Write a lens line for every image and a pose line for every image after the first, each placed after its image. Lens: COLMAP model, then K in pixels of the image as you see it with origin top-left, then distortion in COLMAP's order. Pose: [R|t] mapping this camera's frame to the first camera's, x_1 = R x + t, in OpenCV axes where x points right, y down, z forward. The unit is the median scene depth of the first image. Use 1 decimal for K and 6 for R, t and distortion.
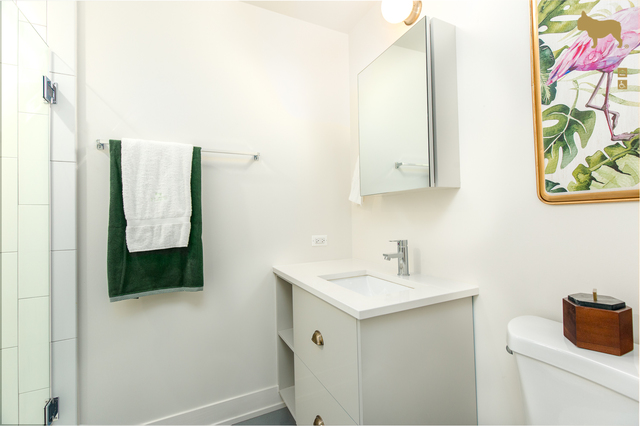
lens RADIAL K [[288.8, 0, 319.8], [0, 288.8, 212.6], [0, 0, 1]] dist [0.004476, -0.001040]
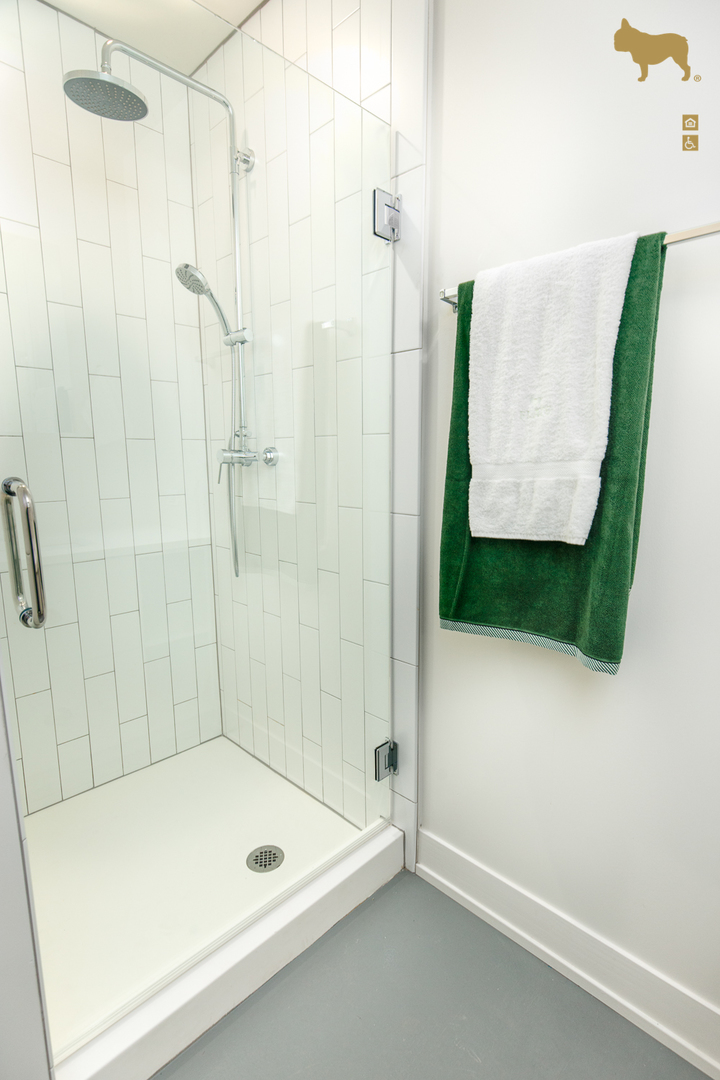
lens RADIAL K [[537.4, 0, 362.1], [0, 537.4, 543.4], [0, 0, 1]] dist [-0.000606, -0.001015]
pose [[0.317978, 0.175803, -0.931656, 0.079513], [0.012376, 0.981805, 0.189490, -0.014093], [0.948017, -0.071784, 0.310016, 0.545341]]
